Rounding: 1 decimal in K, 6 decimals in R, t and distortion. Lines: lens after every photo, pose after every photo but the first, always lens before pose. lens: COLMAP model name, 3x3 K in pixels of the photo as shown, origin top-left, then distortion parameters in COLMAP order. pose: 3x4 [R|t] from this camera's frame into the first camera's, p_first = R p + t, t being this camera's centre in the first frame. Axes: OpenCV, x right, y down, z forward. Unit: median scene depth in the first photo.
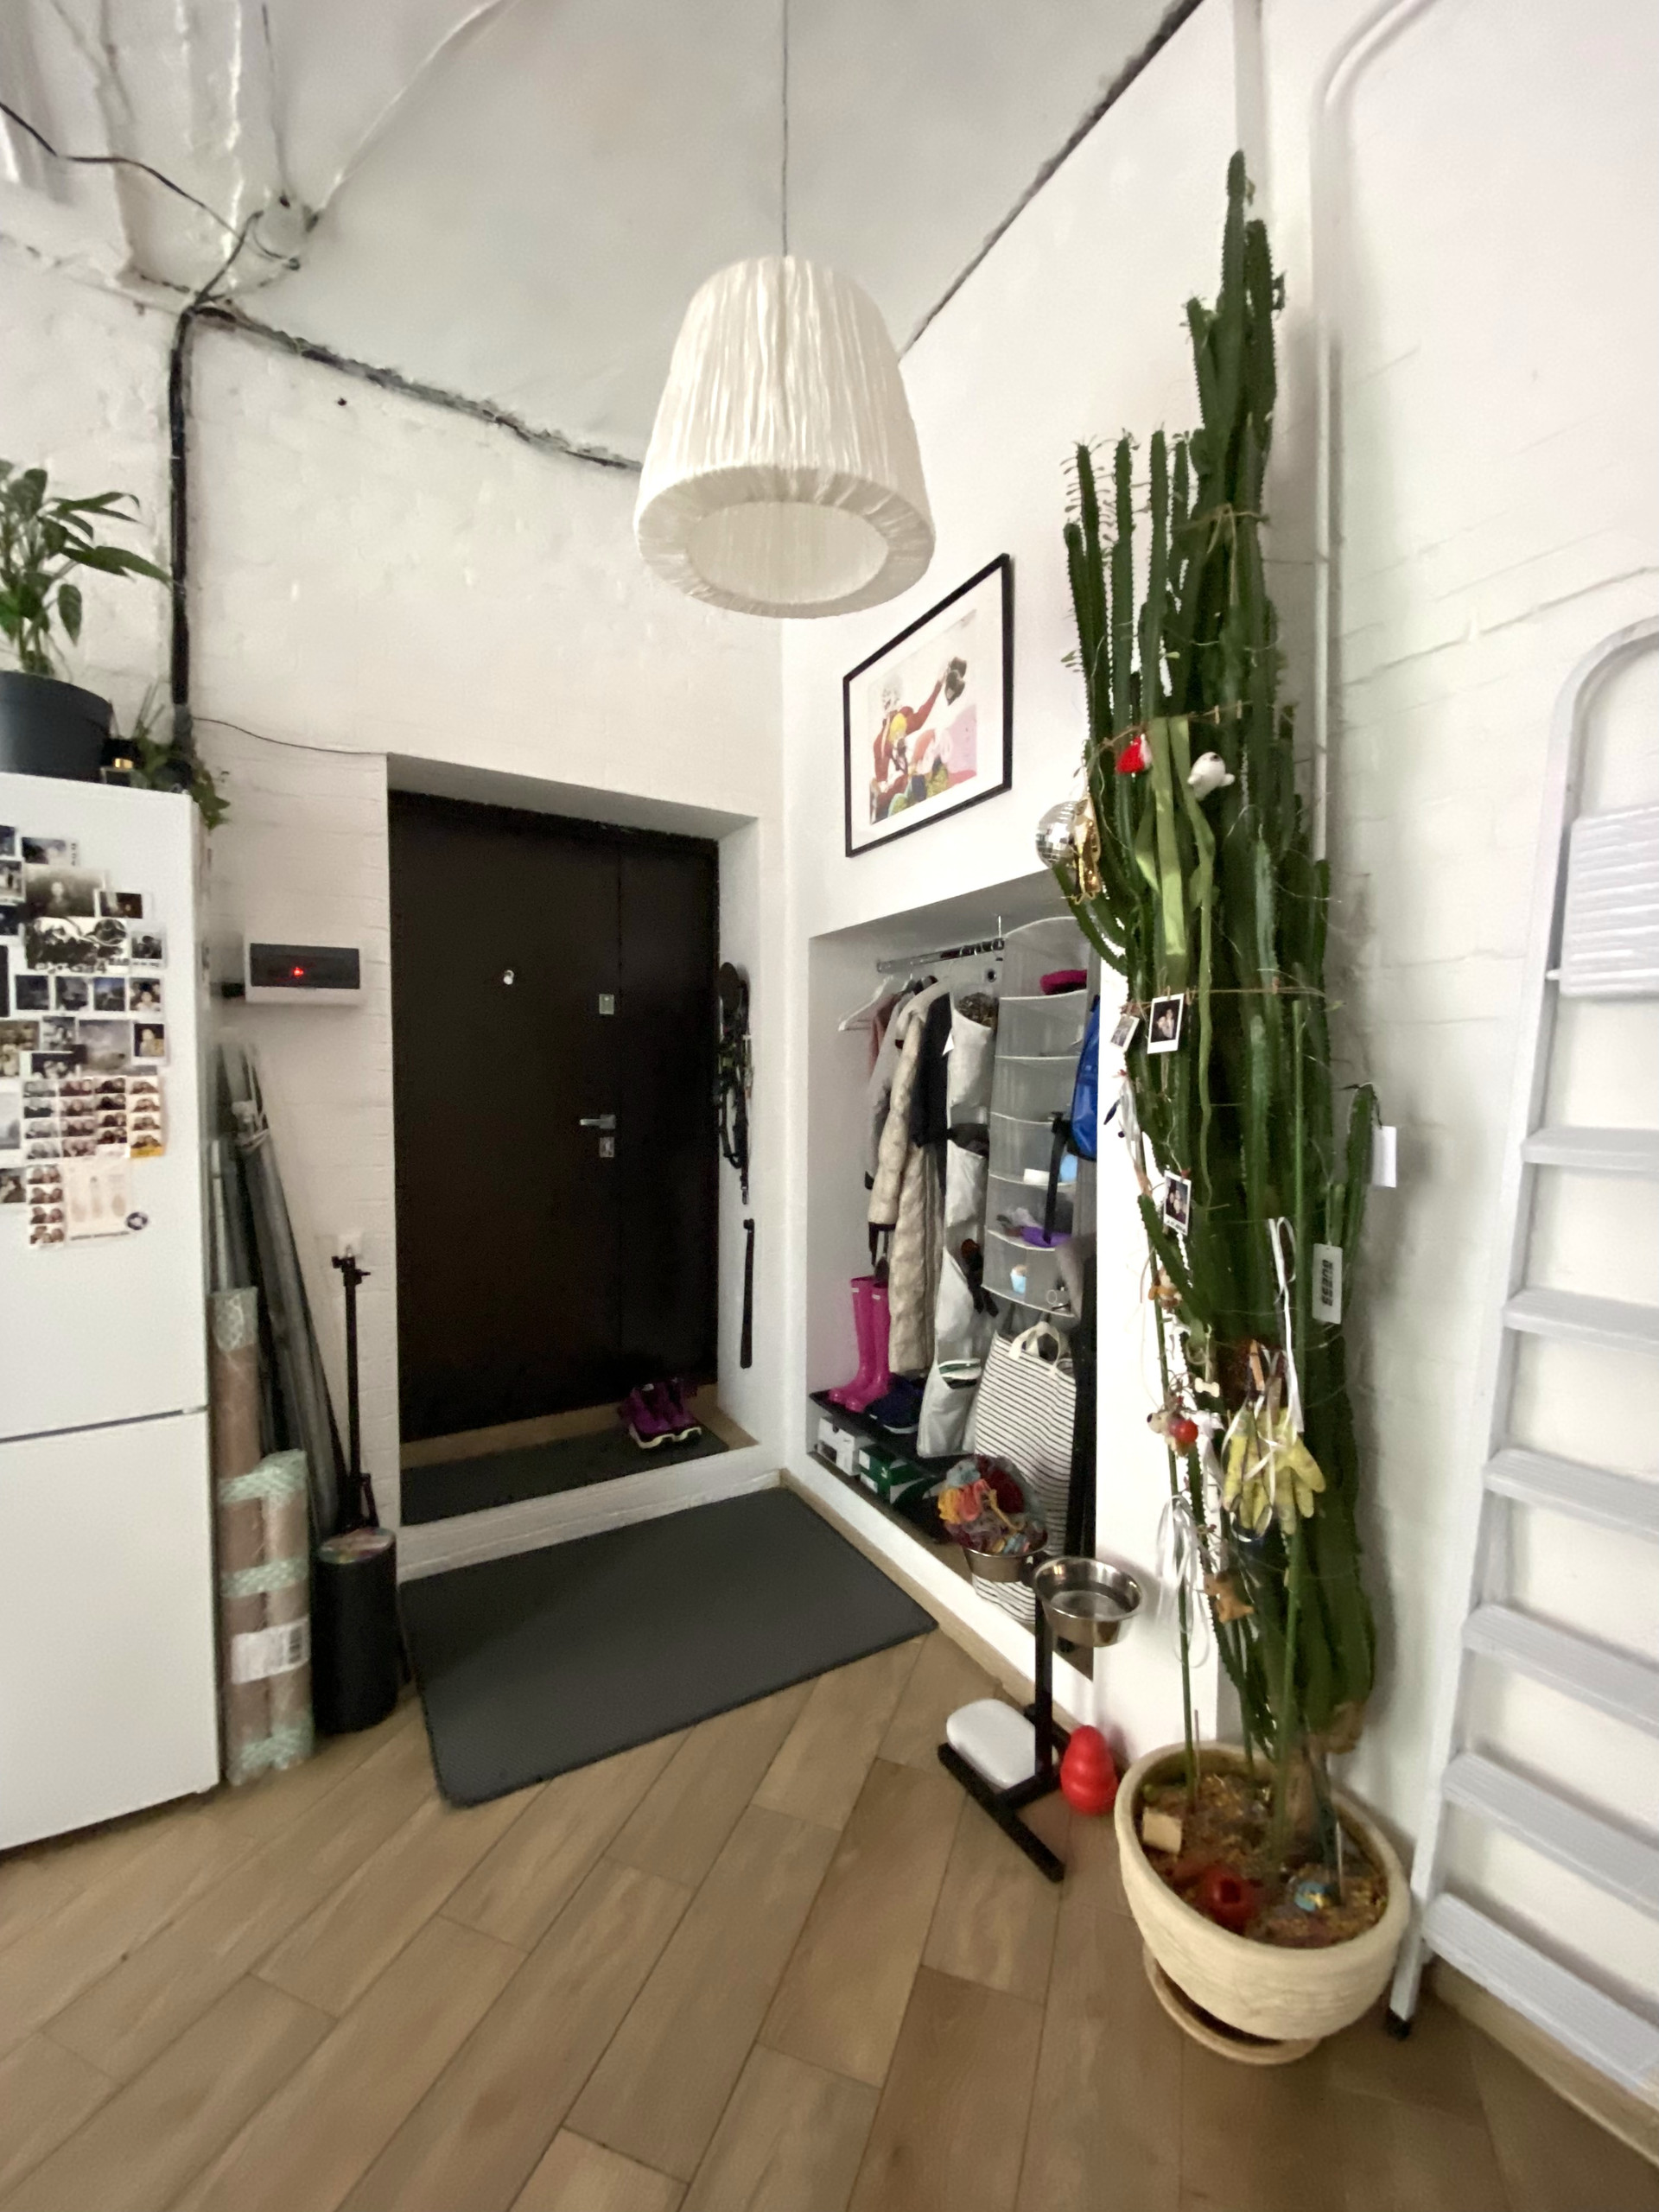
lens RADIAL K [[889.8, 0, 830.3], [0, 889.8, 1103.1], [0, 0, 1]] dist [0.016598, -0.017259]
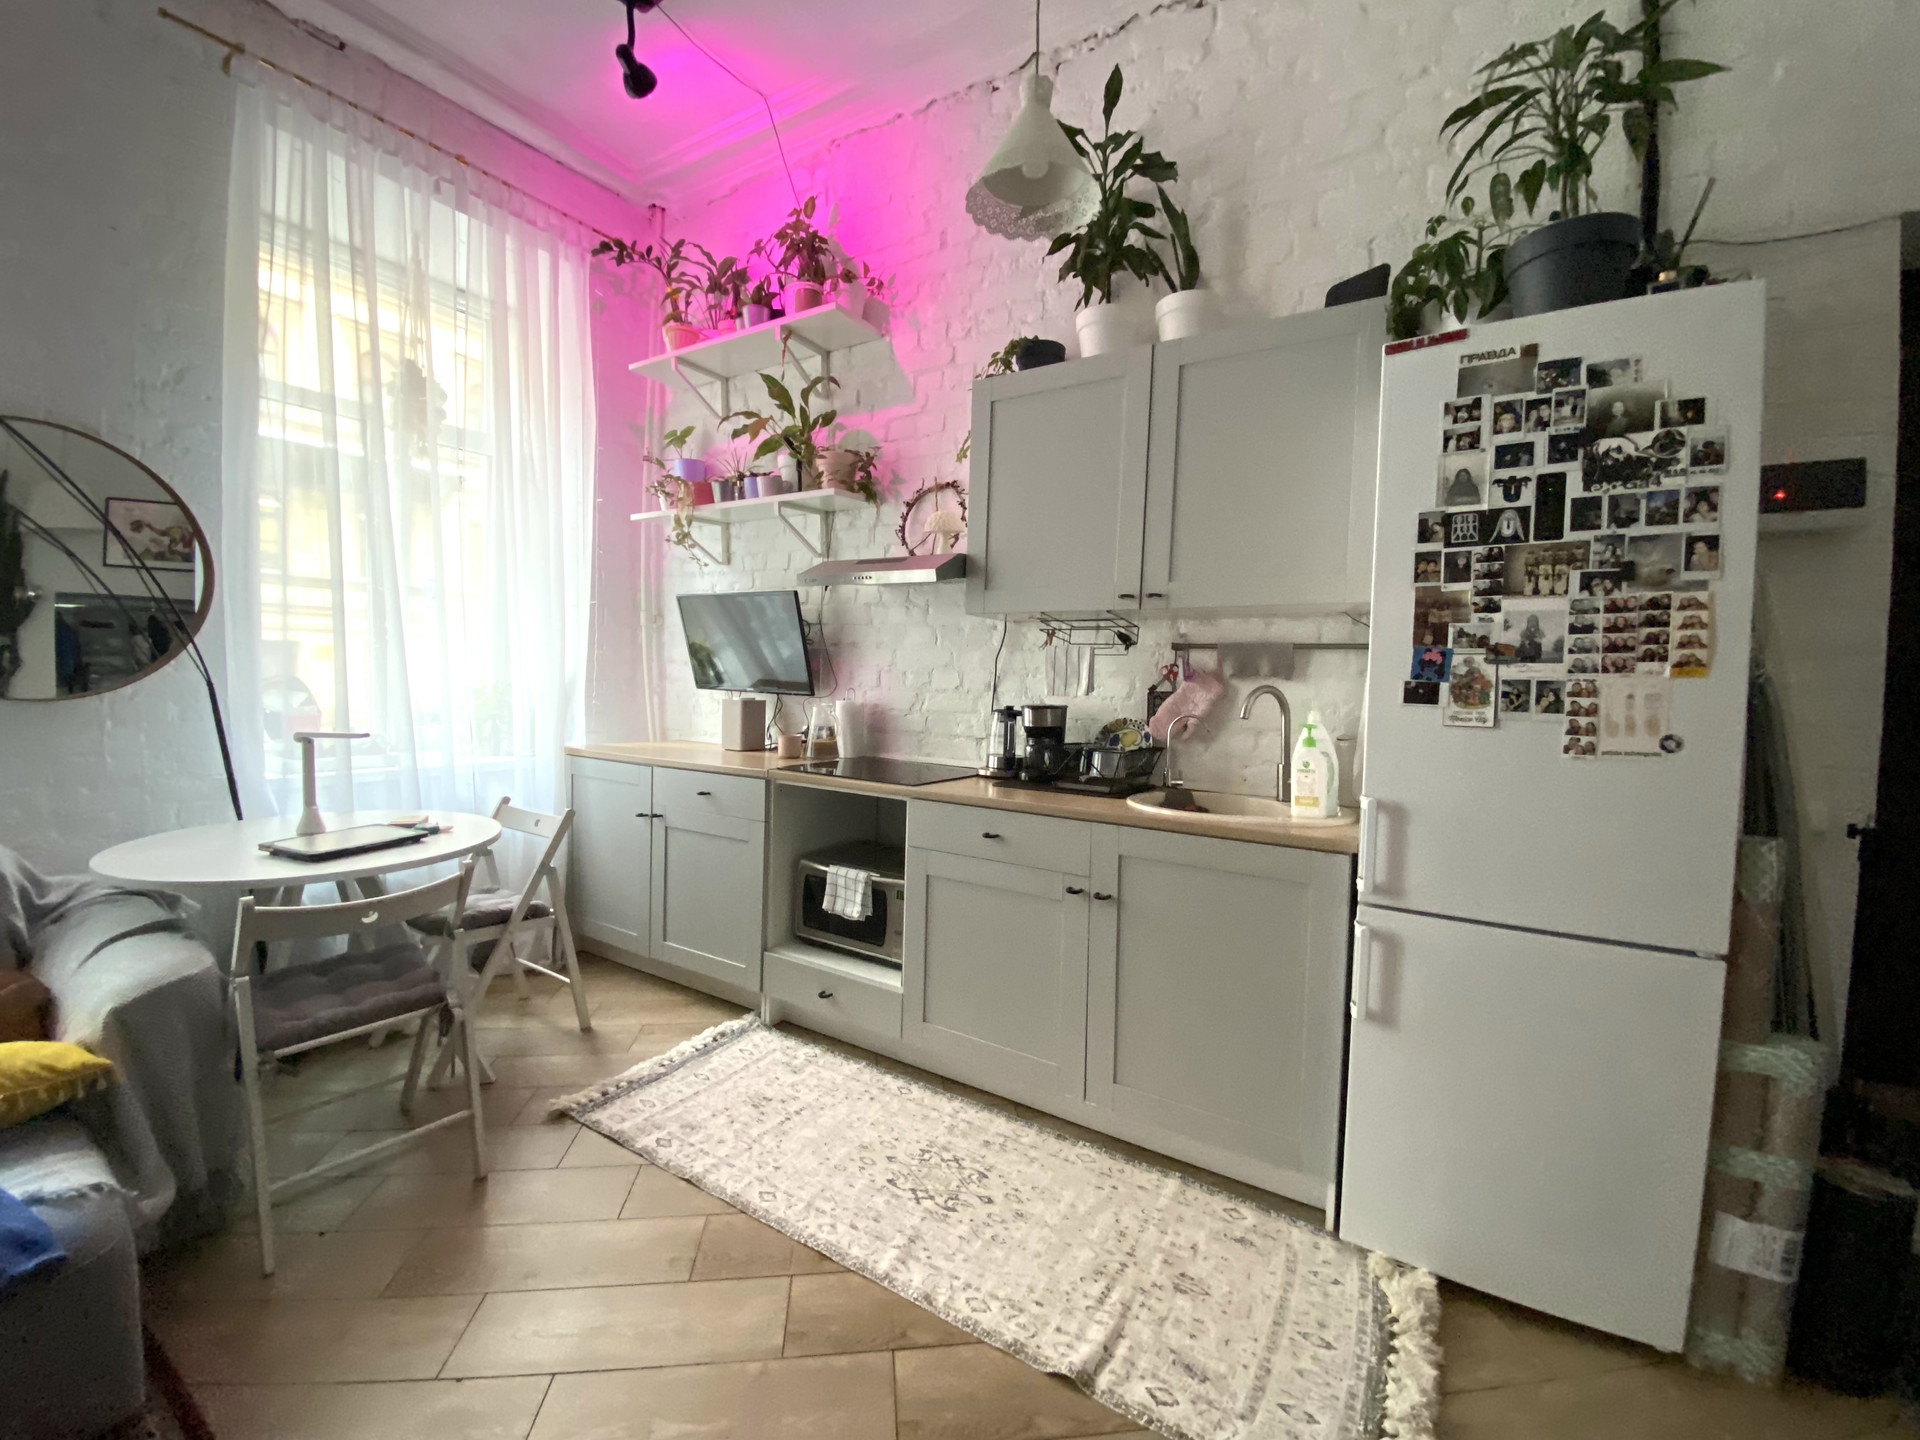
lens RADIAL K [[772.3, 0, 956.9], [0, 772.3, 723.3], [0, 0, 1]] dist [0.016598, -0.017259]
pose [[0.458871, 0.068892, -0.885828, -0.401253], [-0.049499, 0.997423, 0.051929, 0.107009], [0.887123, 0.020019, 0.461099, -0.064995]]
